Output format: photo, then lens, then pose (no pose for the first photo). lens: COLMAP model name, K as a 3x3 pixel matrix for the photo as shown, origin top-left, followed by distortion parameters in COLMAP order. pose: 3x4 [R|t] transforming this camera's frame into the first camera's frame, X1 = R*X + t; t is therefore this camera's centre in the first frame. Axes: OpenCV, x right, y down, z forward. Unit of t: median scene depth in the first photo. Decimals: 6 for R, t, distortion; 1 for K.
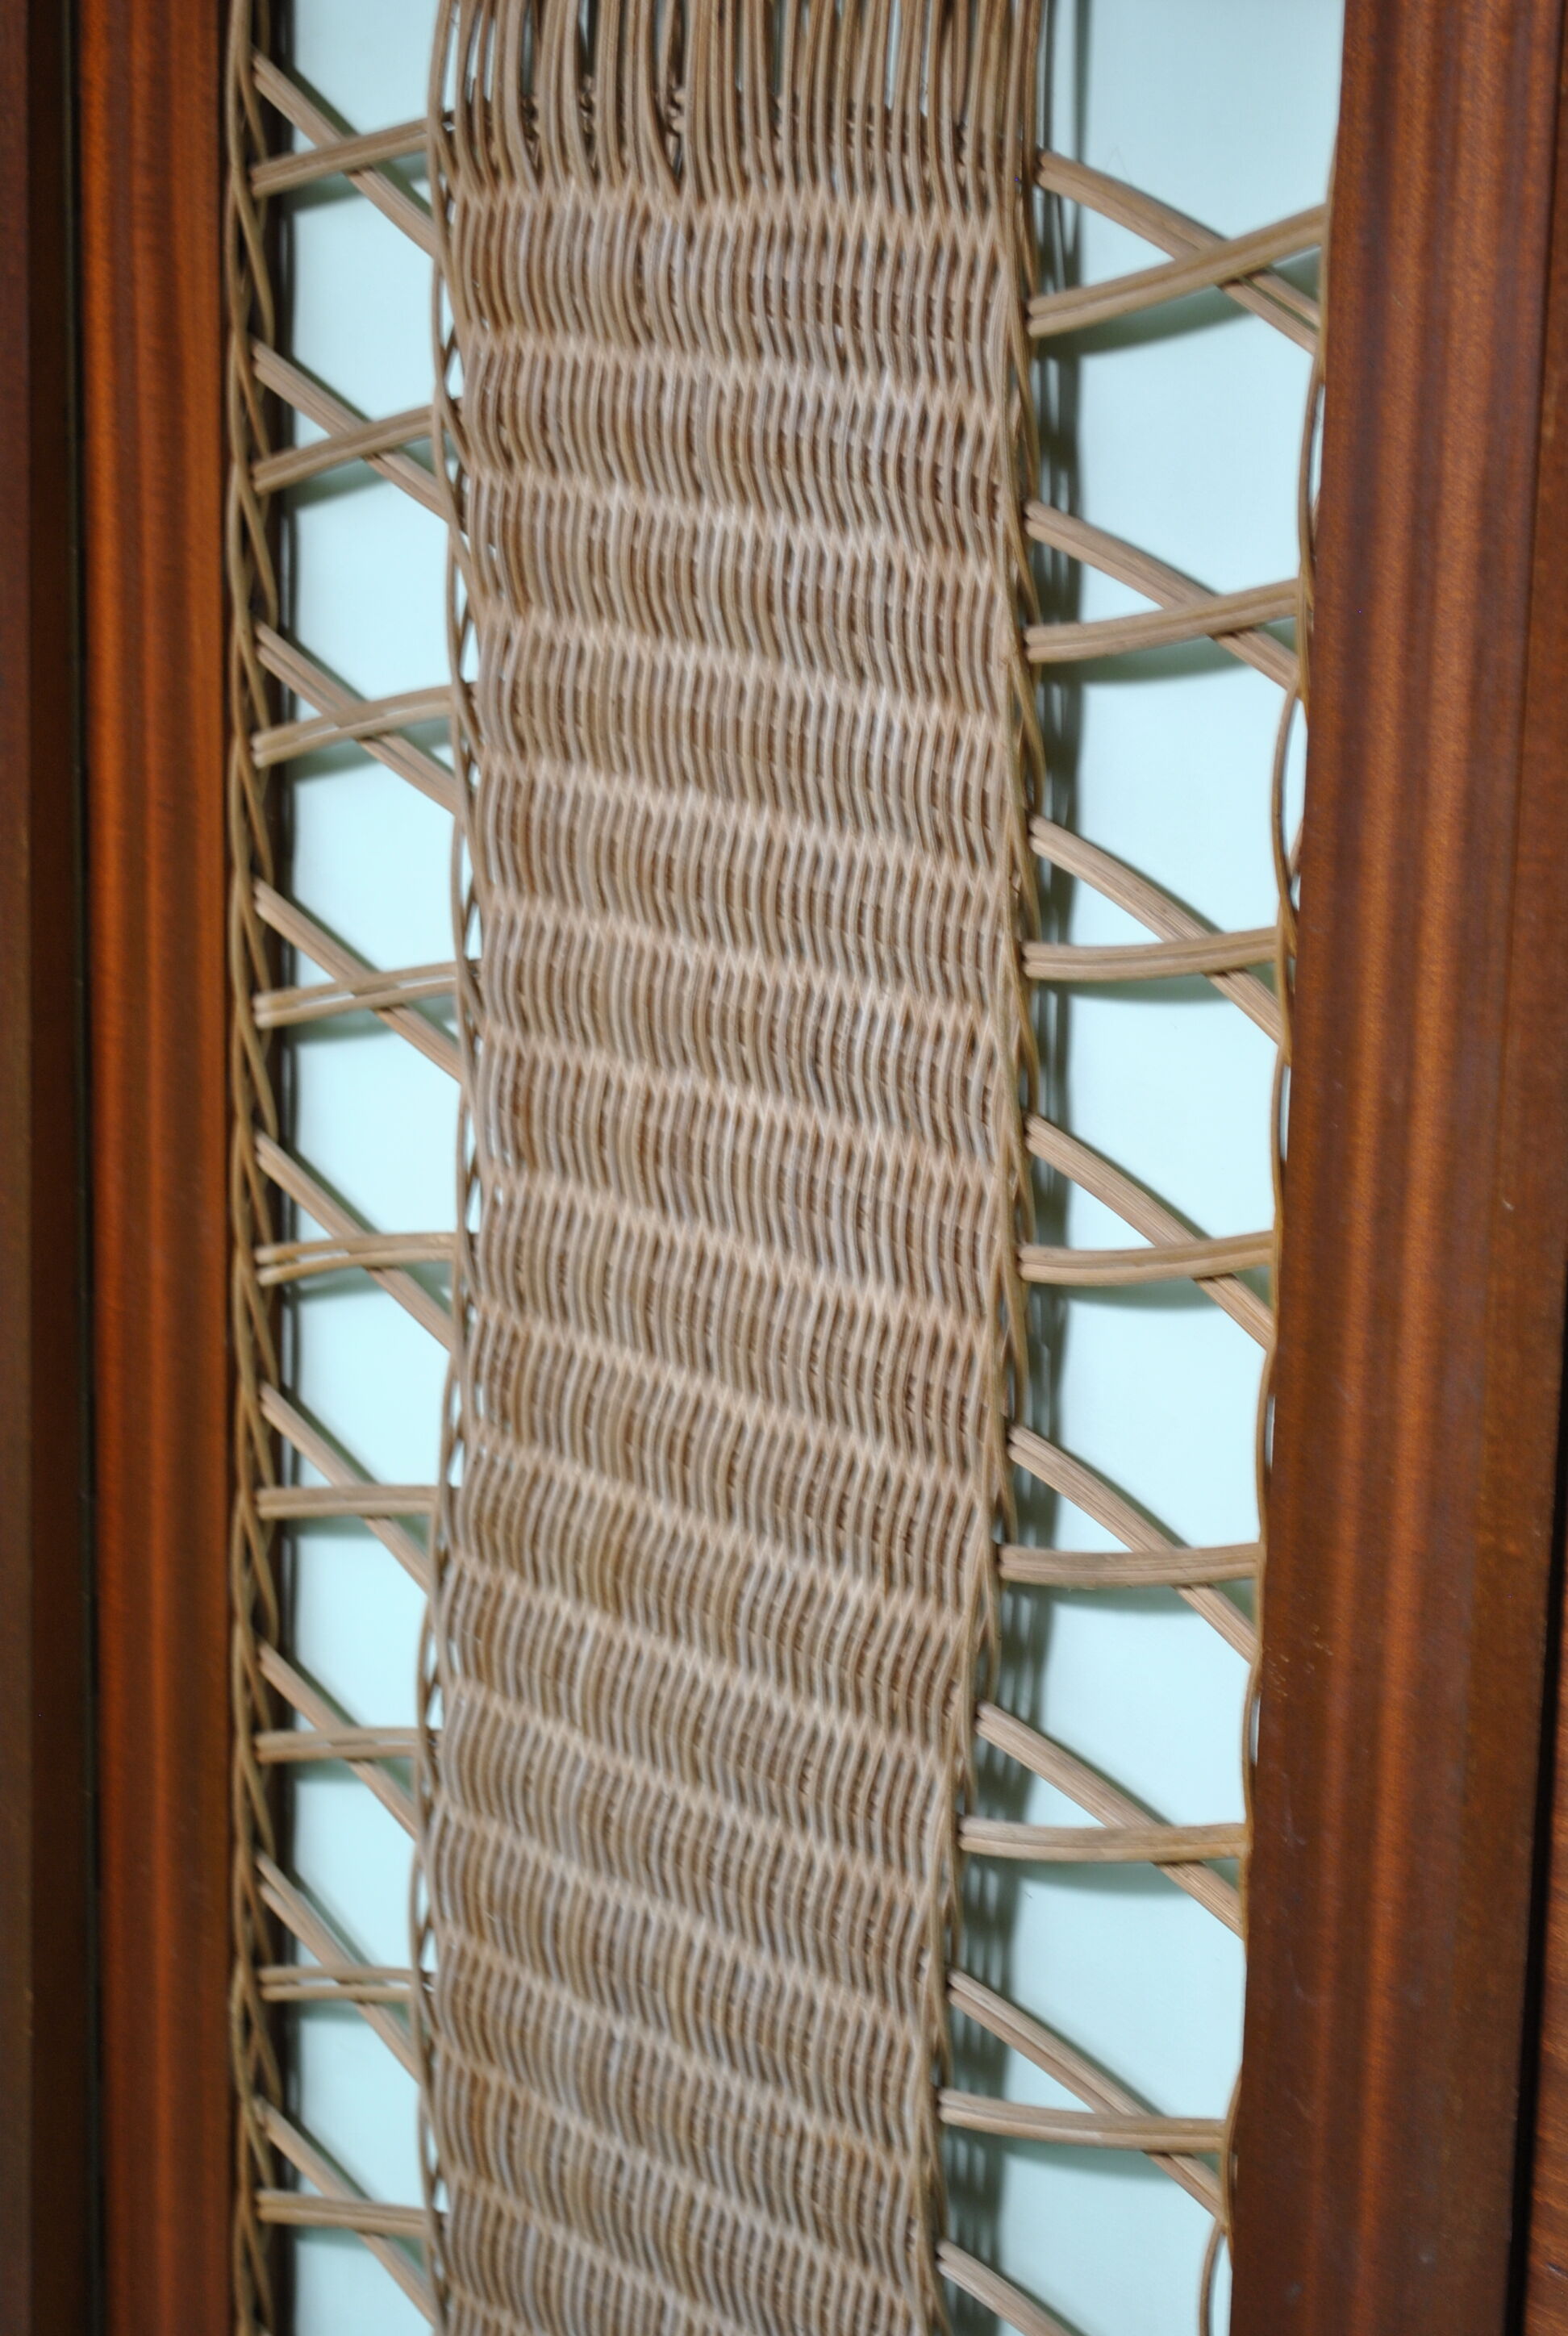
lens RADIAL K [[5223.0, 0, 782.4], [0, 5223.0, 1169.9], [0, 0, 1]] dist [0.058051, 0.000000]
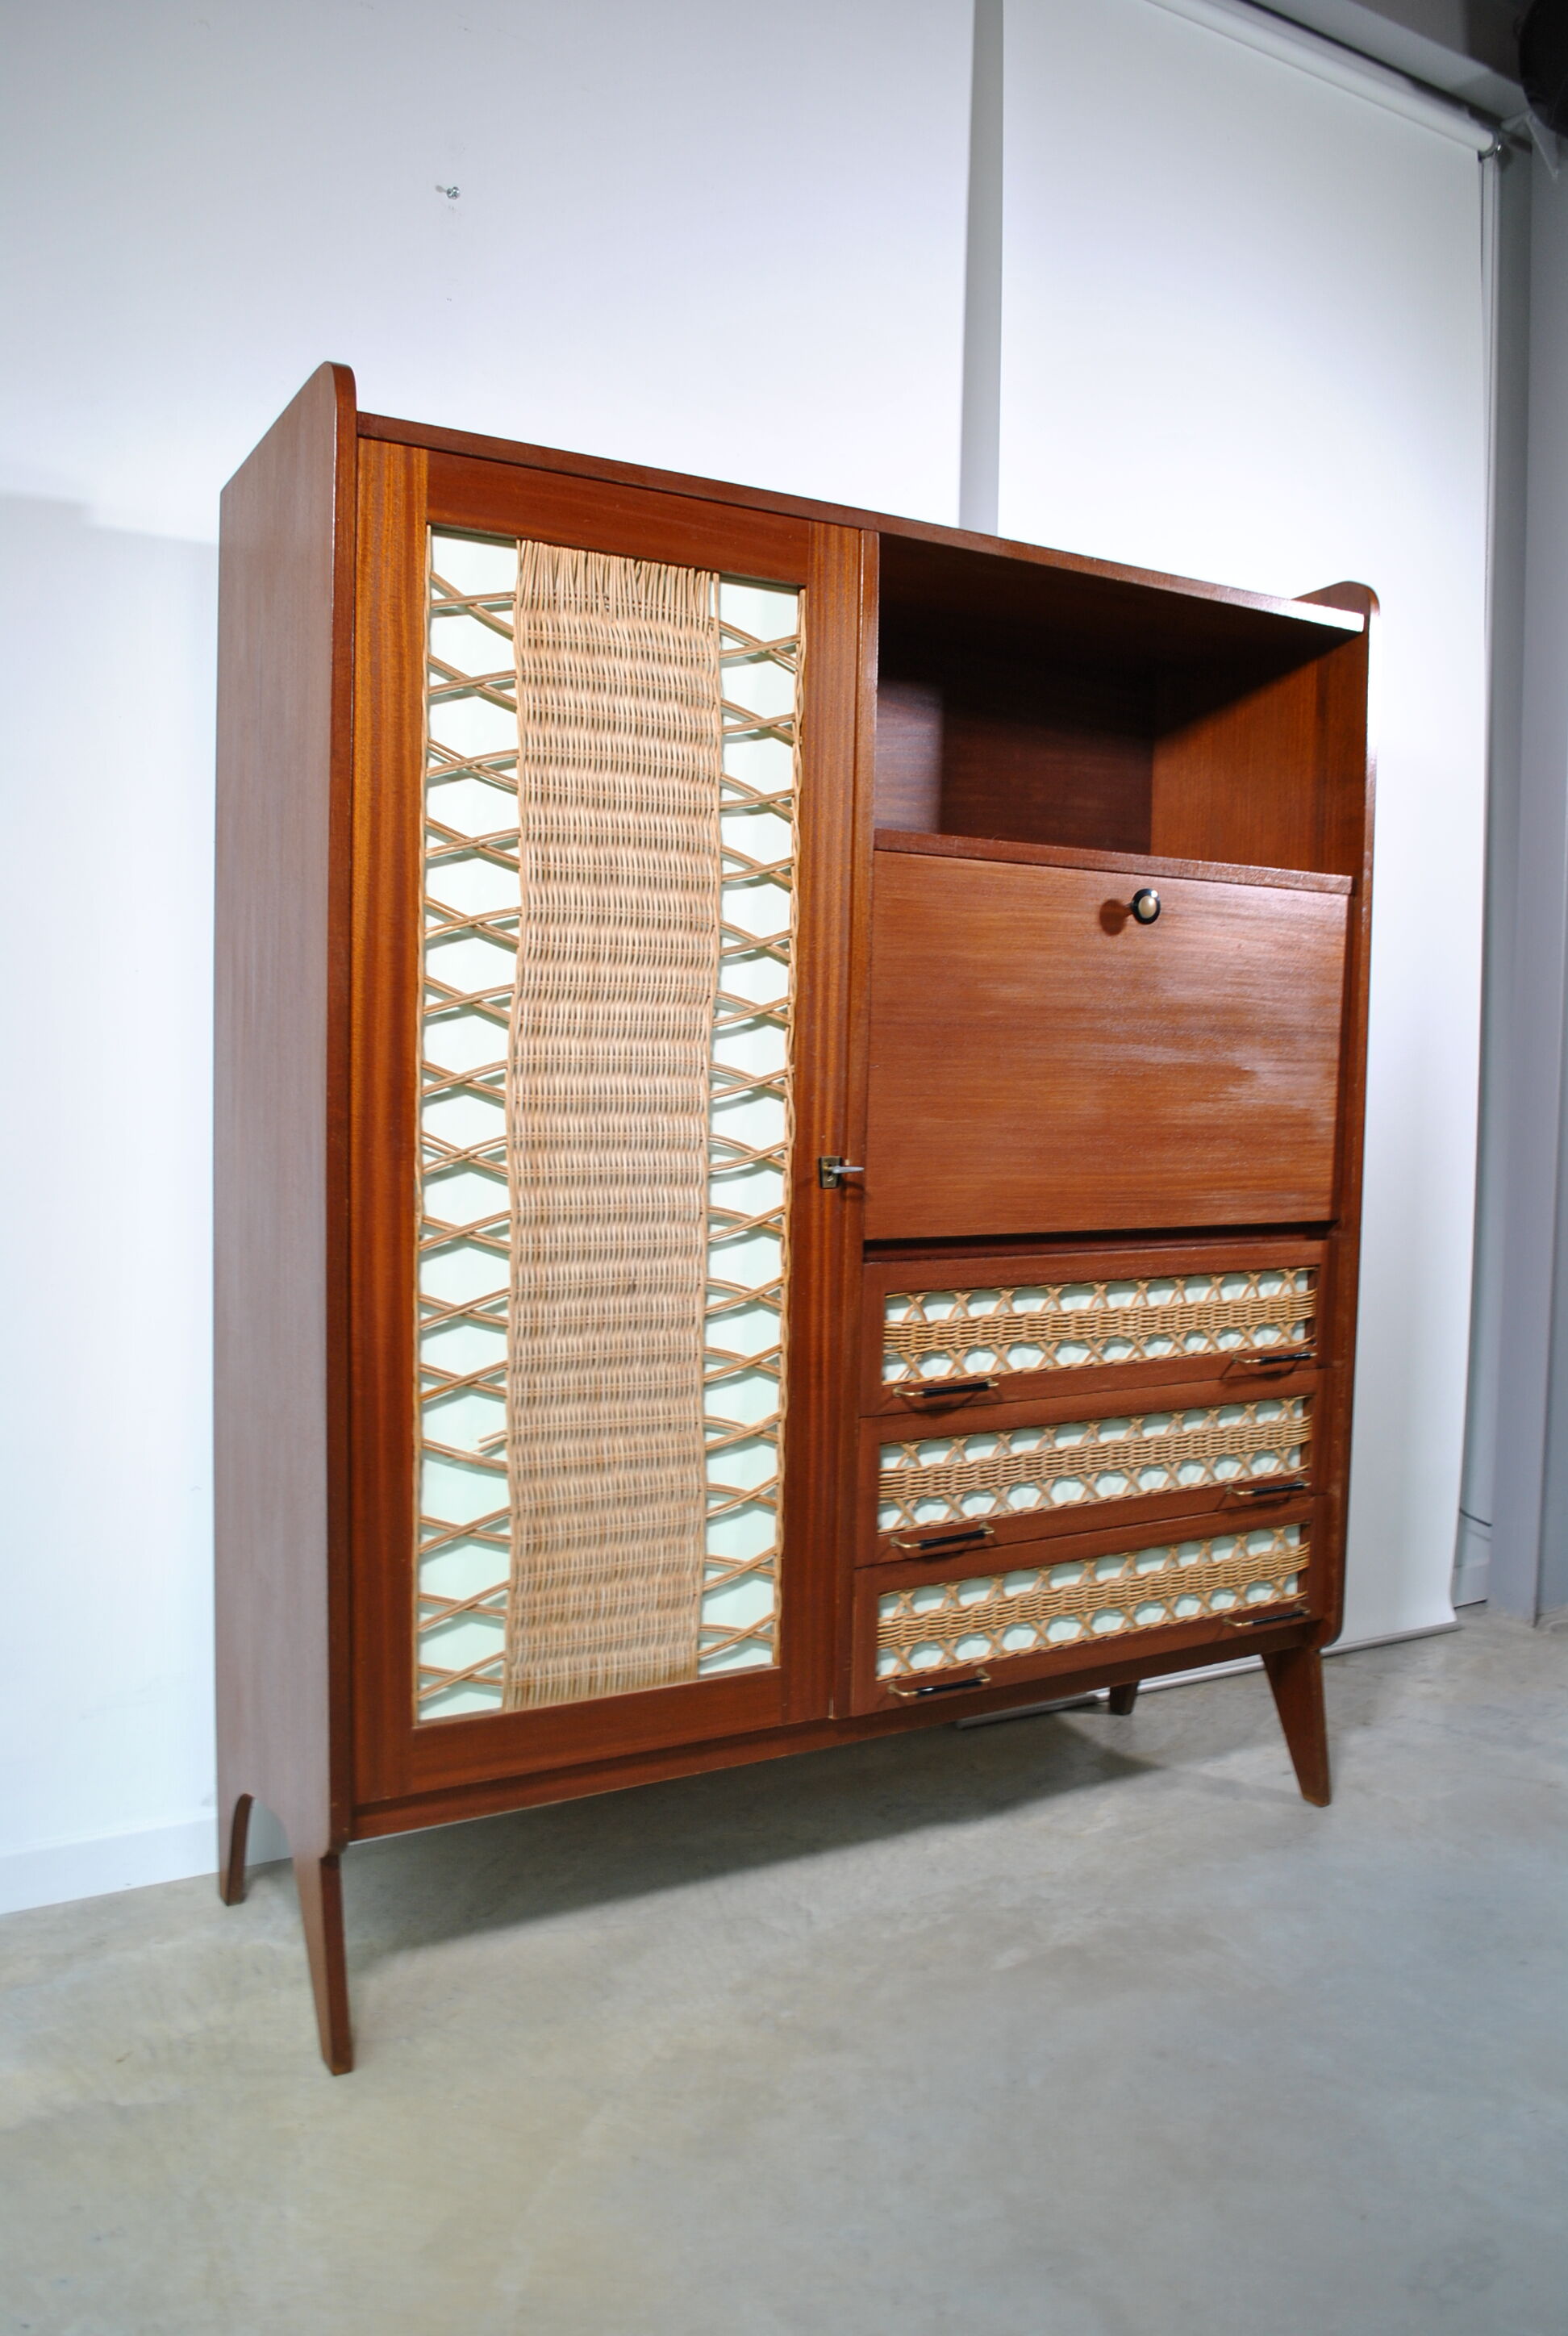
lens RADIAL K [[1880.4, 0, 778.1], [0, 1880.4, 1170.9], [0, 0, 1]] dist [-0.084304, 0.014719]
pose [[0.175913, -0.090317, 0.980254, -1.406152], [0.229378, 0.972133, 0.048405, 0.178738], [-0.957309, 0.216334, 0.191728, 0.690523]]
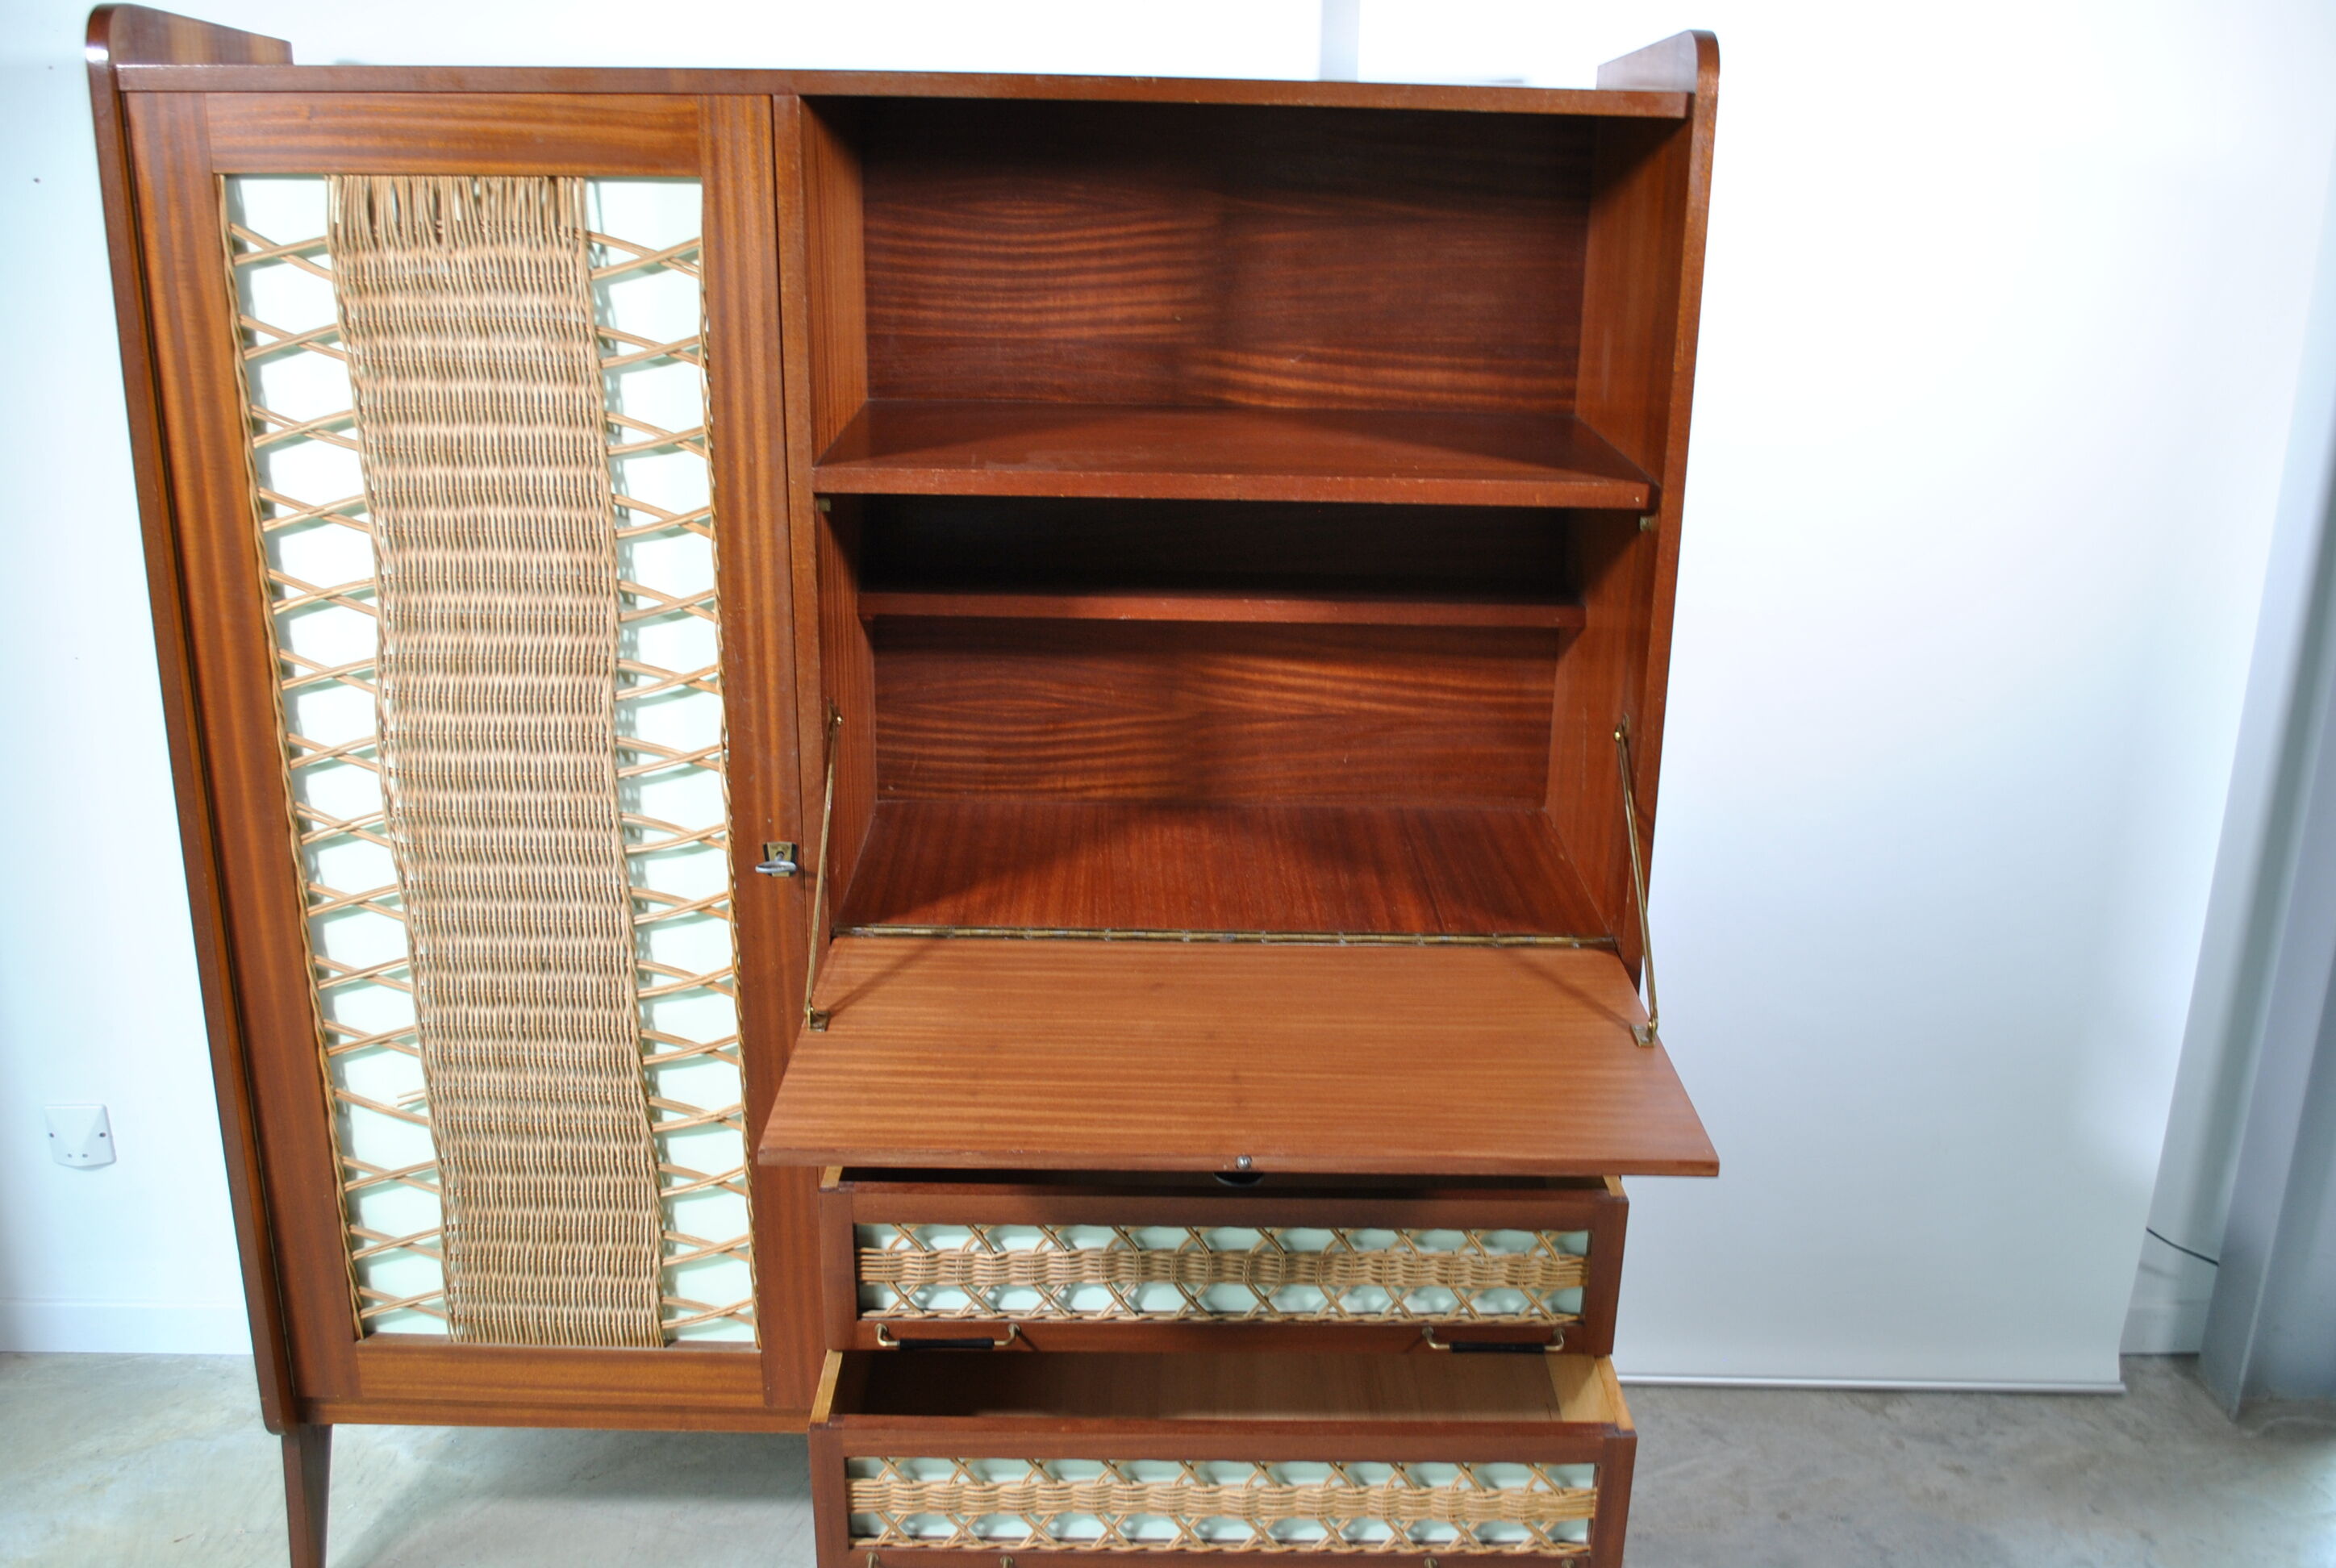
lens RADIAL K [[2165.9, 0, 1173.4], [0, 2165.9, 793.6], [0, 0, 1]] dist [-0.070043, 0.000000]
pose [[0.647133, -0.258784, 0.717112, -0.804231], [0.189147, 0.965716, 0.177807, -0.000728], [-0.738540, 0.020575, 0.673895, -0.295151]]
